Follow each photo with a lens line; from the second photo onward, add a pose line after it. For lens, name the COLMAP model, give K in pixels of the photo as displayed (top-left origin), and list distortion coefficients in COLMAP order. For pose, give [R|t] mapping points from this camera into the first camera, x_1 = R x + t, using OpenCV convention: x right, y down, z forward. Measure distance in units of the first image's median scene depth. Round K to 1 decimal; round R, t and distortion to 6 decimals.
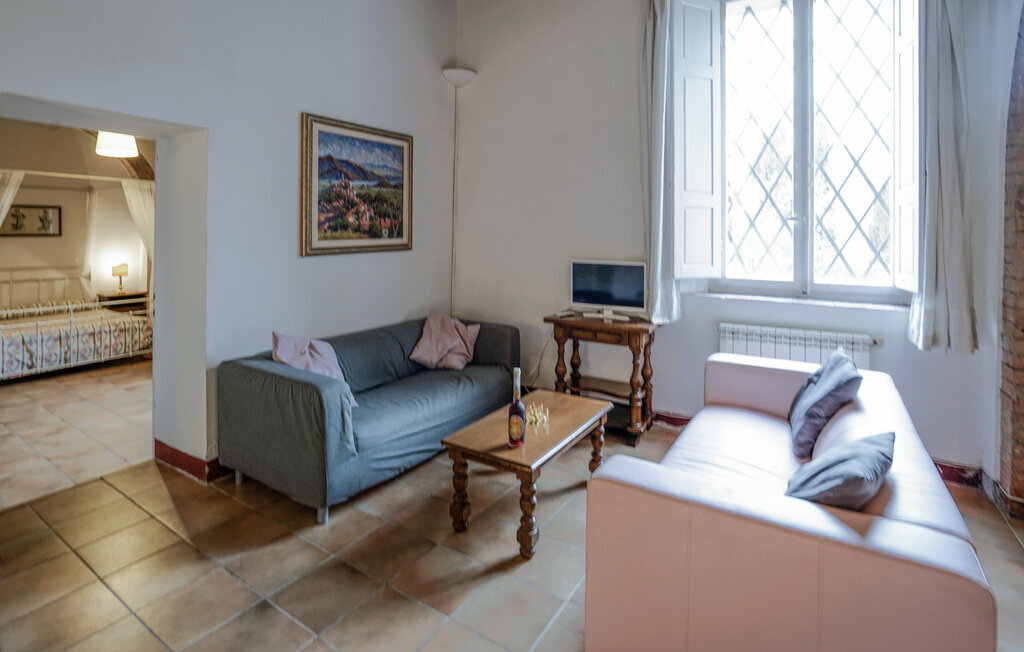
lens RADIAL K [[488.2, 0, 490.8], [0, 488.2, 233.6], [0, 0, 1]] dist [-0.018395, 0.007639]
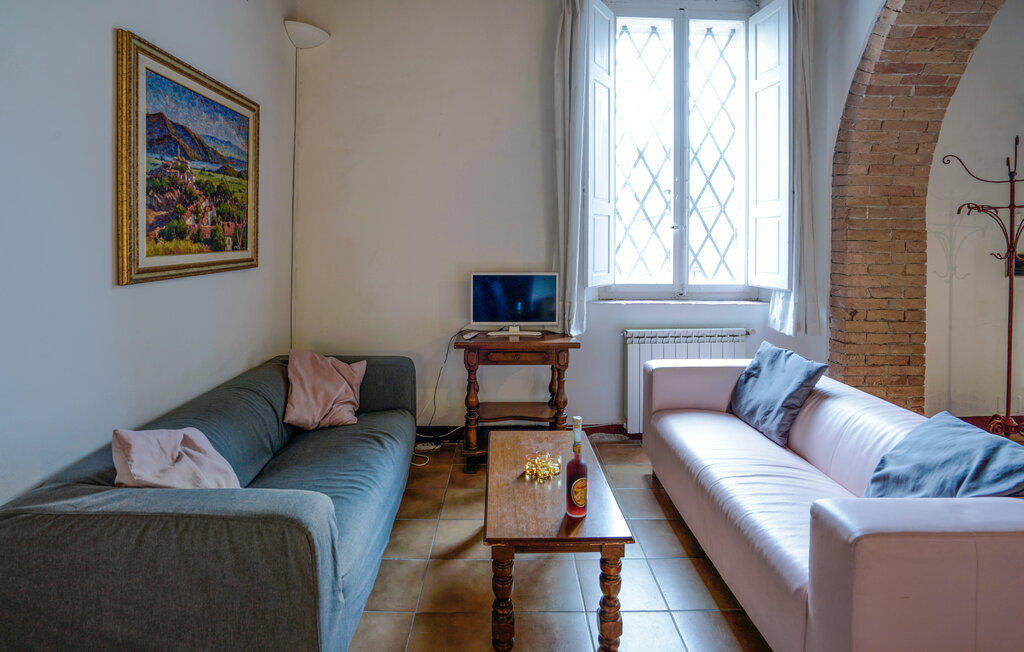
lens RADIAL K [[488.2, 0, 481.7], [0, 488.2, 251.8], [0, 0, 1]] dist [-0.018395, 0.007639]
pose [[0.842554, -0.014822, 0.538408, -0.304418], [0.004749, 0.999787, 0.020091, -0.001258], [-0.538591, -0.014371, 0.842445, 0.269049]]
